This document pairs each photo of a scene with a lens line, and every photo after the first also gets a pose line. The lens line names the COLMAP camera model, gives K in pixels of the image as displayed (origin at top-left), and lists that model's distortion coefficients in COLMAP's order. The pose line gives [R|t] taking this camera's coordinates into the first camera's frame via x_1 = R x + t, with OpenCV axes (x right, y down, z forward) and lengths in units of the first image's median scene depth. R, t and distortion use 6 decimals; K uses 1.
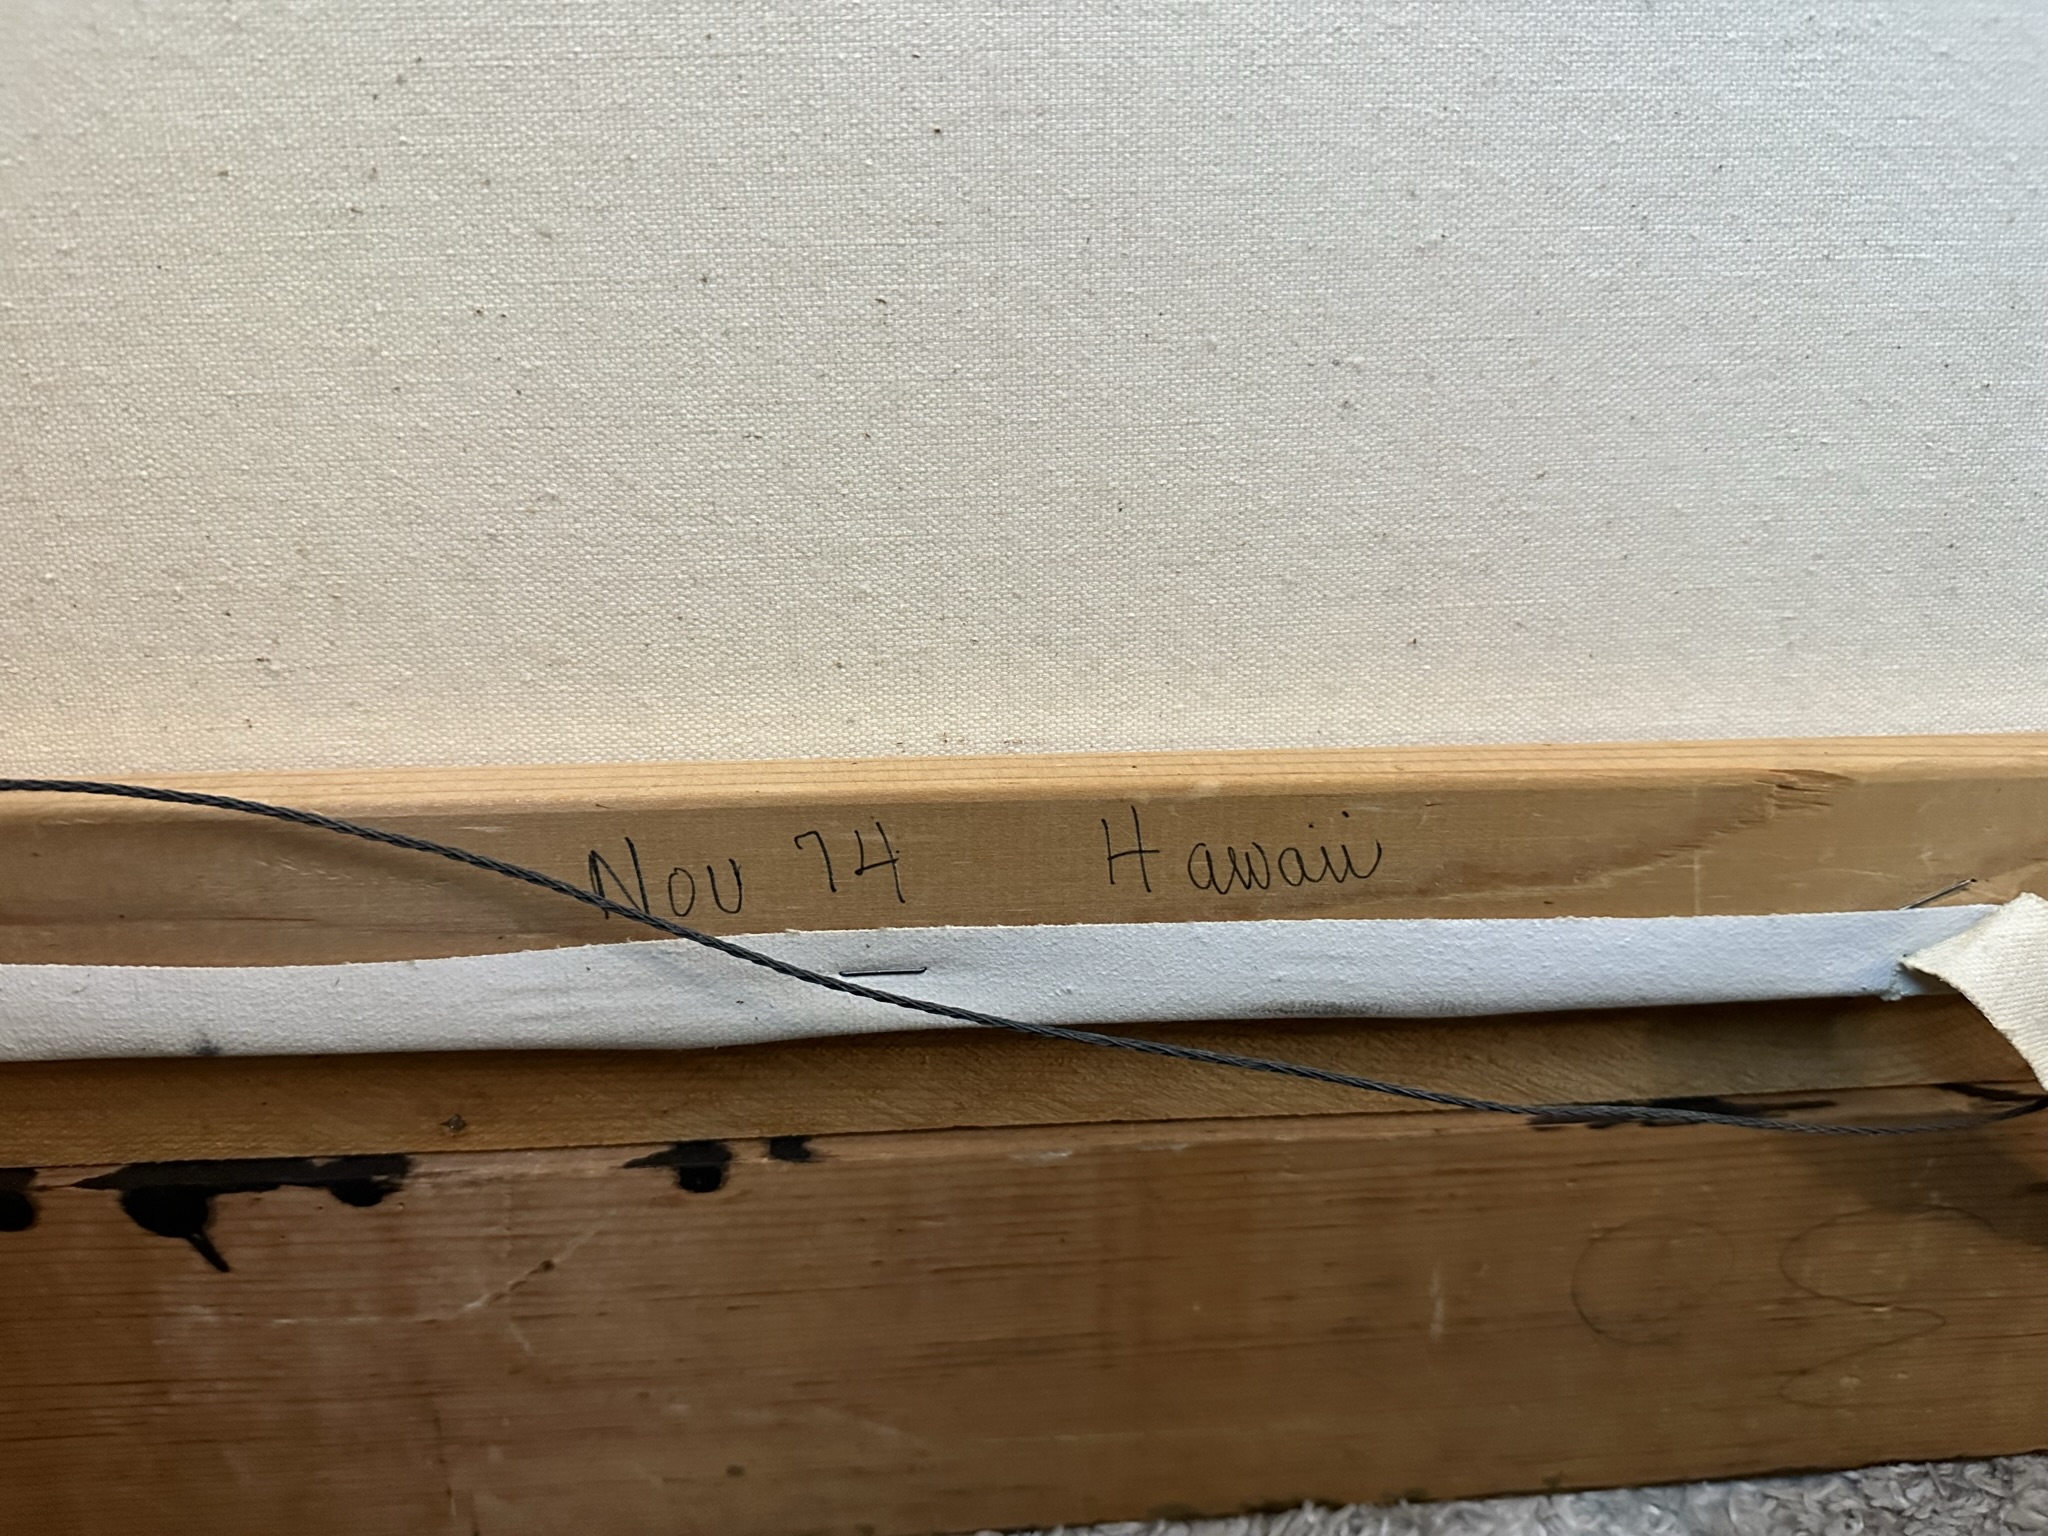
lens RADIAL K [[1396.6, 0, 1024.1], [0, 1396.6, 769.1], [0, 0, 1]] dist [-0.018185, -0.017454]
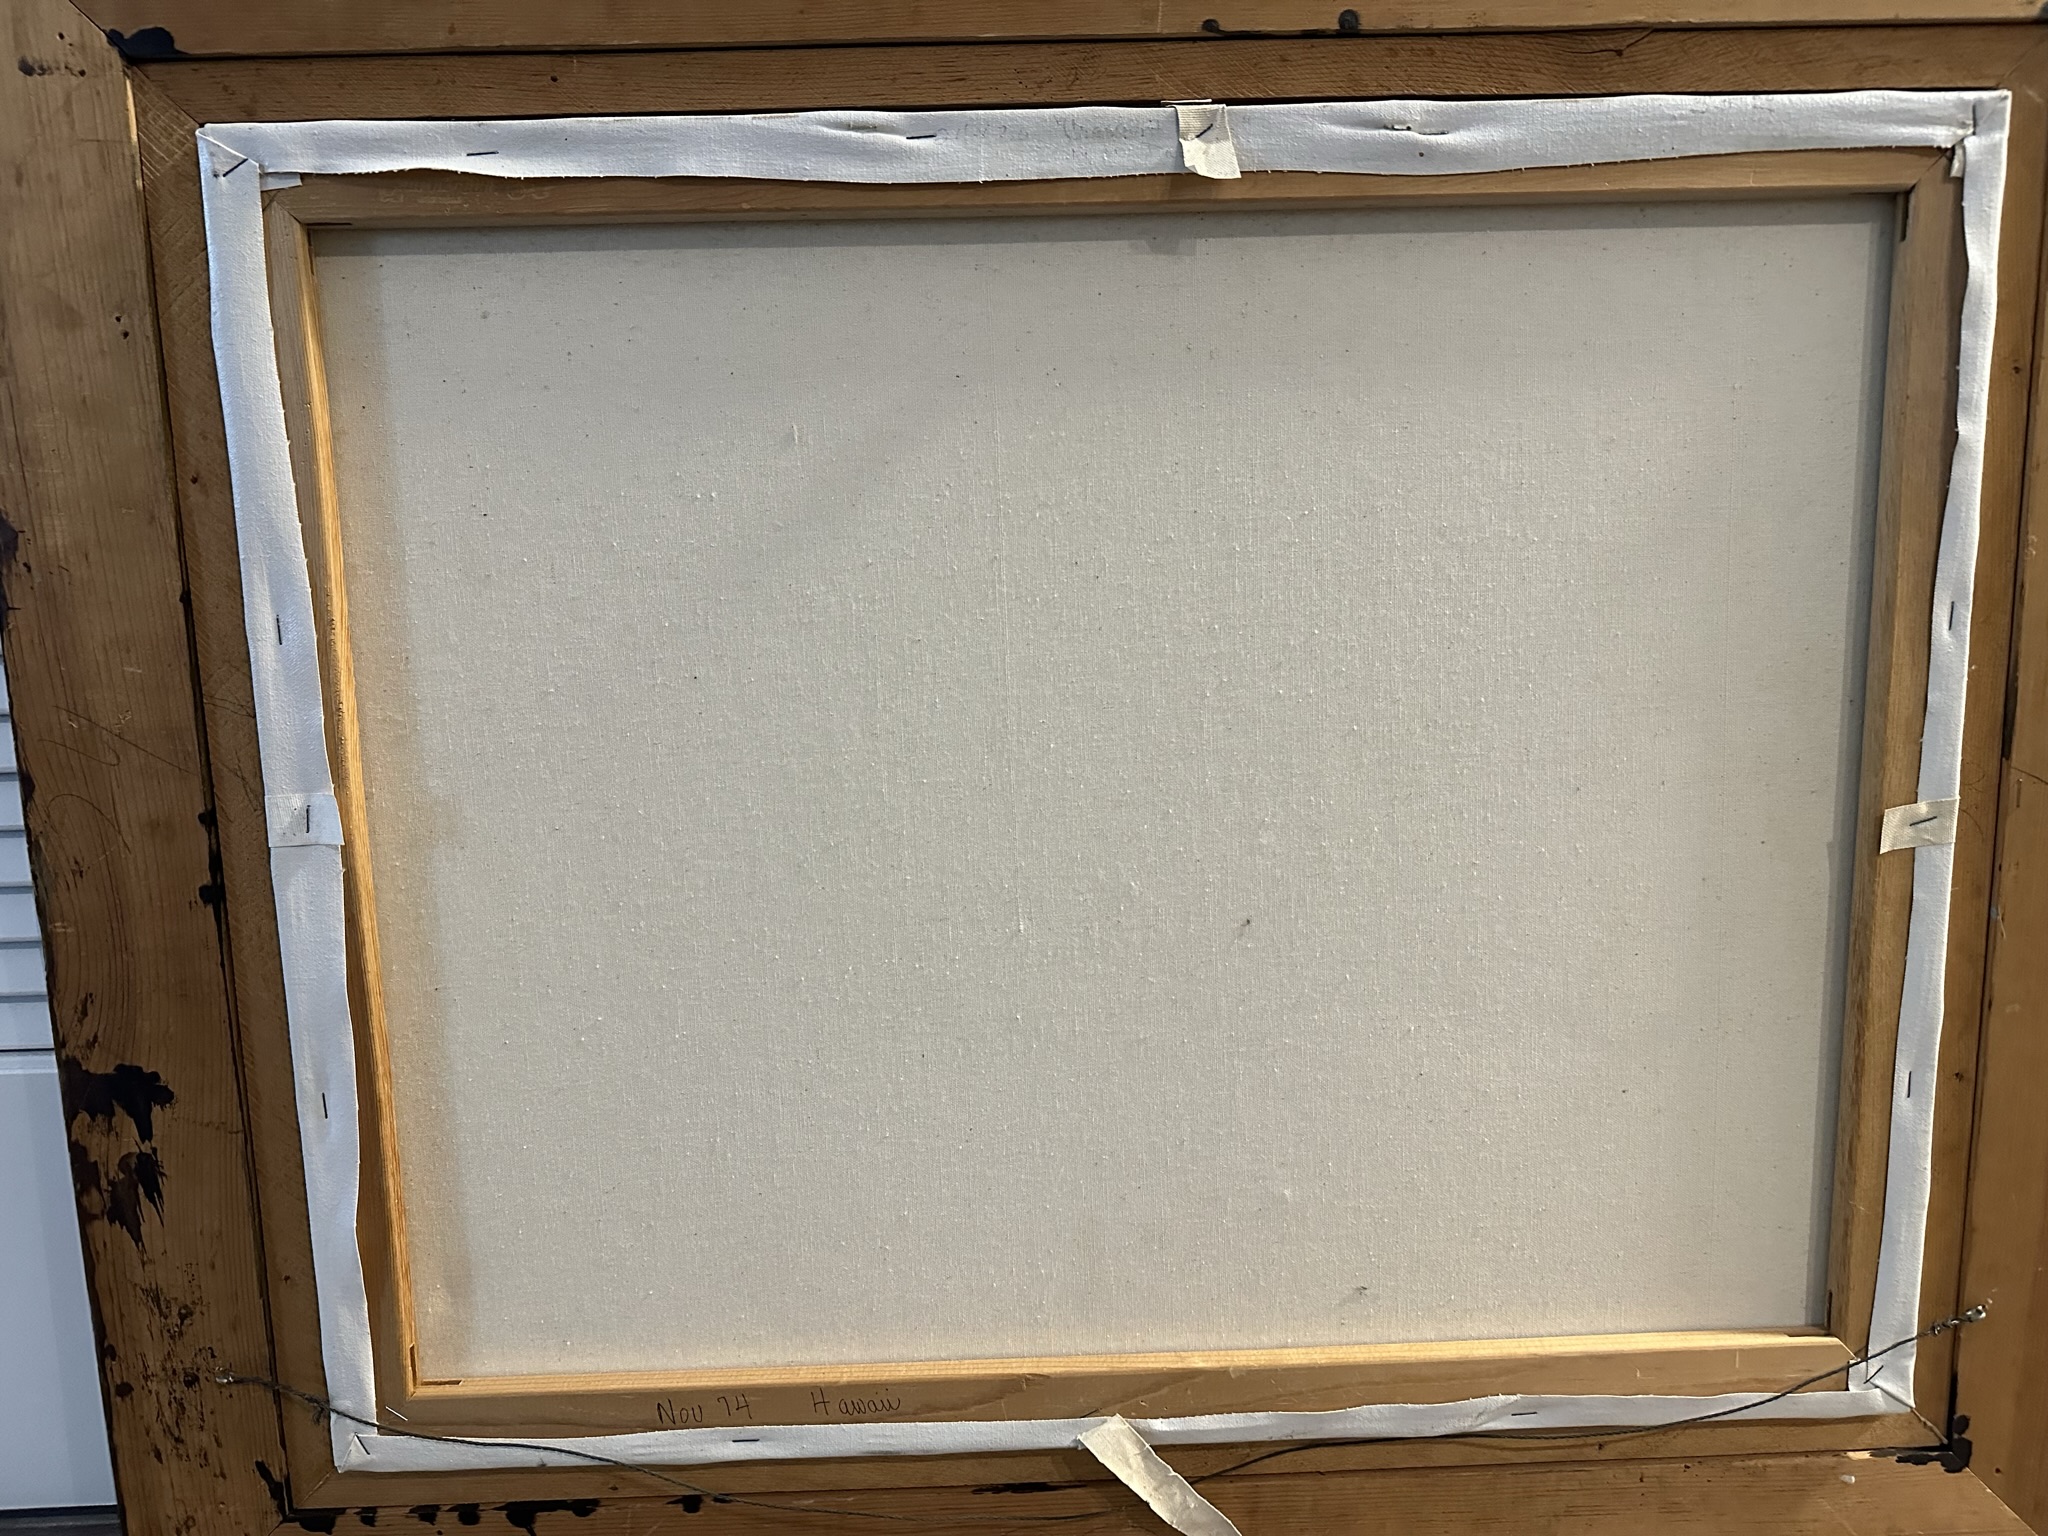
lens RADIAL K [[1396.6, 0, 1024.4], [0, 1396.6, 765.0], [0, 0, 1]] dist [-0.018185, -0.017454]
pose [[0.997700, -0.027887, -0.061785, 0.768065], [0.014592, 0.978444, -0.205997, -0.698095], [0.066198, 0.204622, 0.976600, -2.365024]]
